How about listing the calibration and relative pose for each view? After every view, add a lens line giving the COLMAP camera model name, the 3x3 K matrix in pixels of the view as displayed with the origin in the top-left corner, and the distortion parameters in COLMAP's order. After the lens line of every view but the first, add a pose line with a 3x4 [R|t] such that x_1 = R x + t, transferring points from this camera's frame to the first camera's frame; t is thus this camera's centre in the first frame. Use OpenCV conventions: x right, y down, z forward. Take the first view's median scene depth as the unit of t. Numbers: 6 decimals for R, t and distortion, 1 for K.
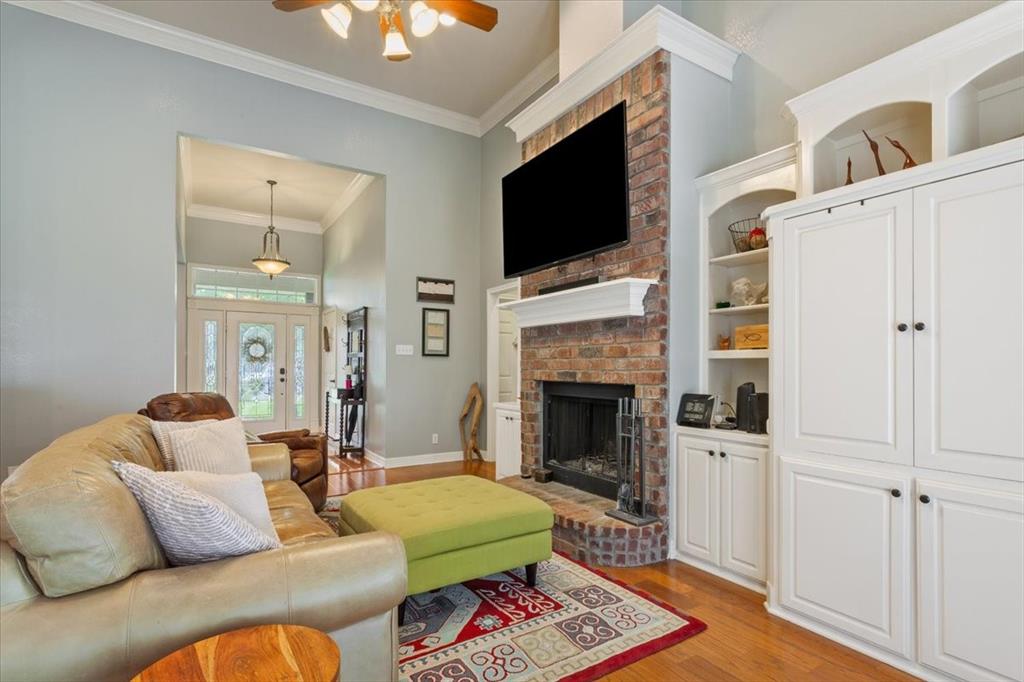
lens RADIAL K [[496.3, 0, 510.0], [0, 496.3, 362.6], [0, 0, 1]] dist [-0.013852, -0.000176]
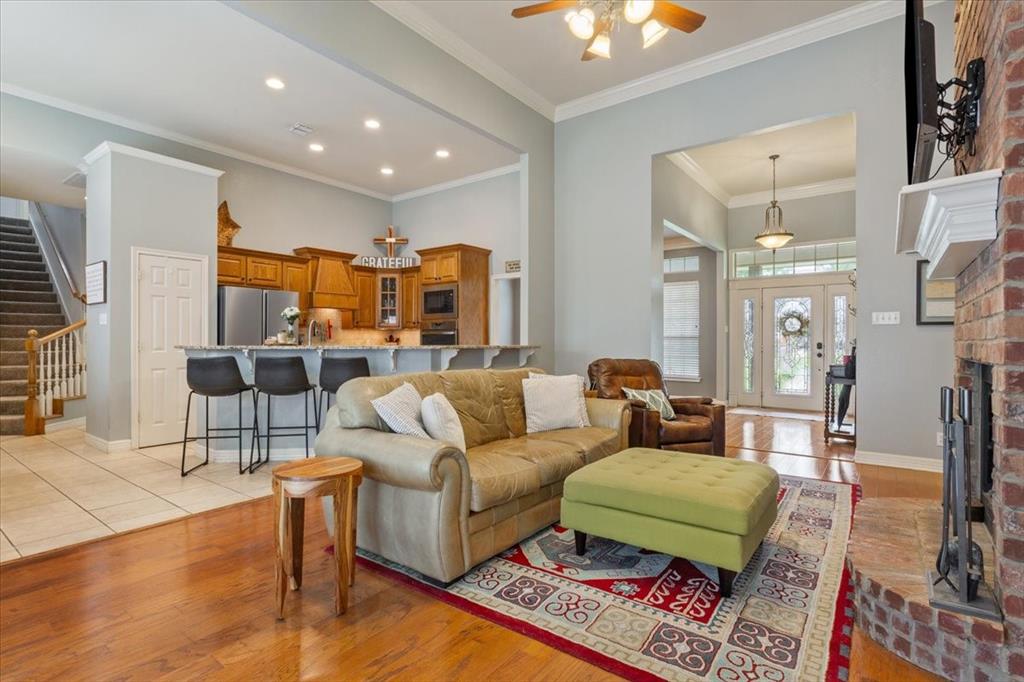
lens RADIAL K [[499.4, 0, 512.0], [0, 499.4, 341.0], [0, 0, 1]] dist [-0.001760, -0.000597]
pose [[0.349141, -0.003304, -0.937064, 0.635151], [0.006581, 0.999978, -0.001074, 0.014721], [0.937047, -0.005792, 0.349155, 0.327297]]
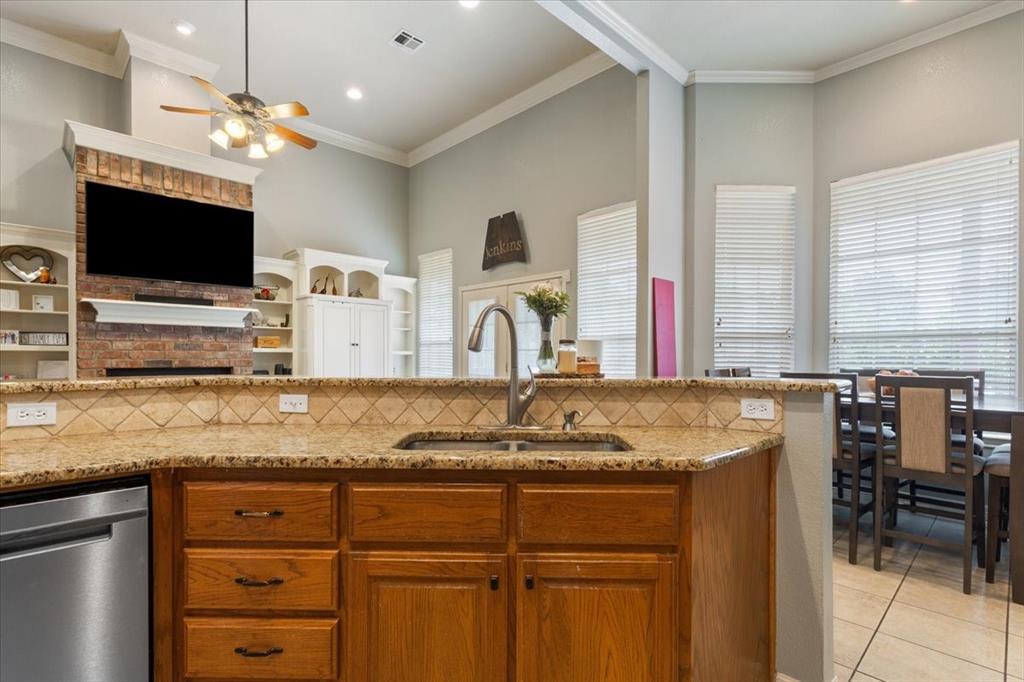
lens RADIAL K [[496.3, 0, 510.0], [0, 496.3, 362.6], [0, 0, 1]] dist [-0.013852, -0.000176]
pose [[-0.199050, -0.015075, 0.979873, -1.495029], [-0.010193, 0.999859, 0.013312, -0.002872], [-0.979936, -0.007339, -0.199176, 0.351979]]
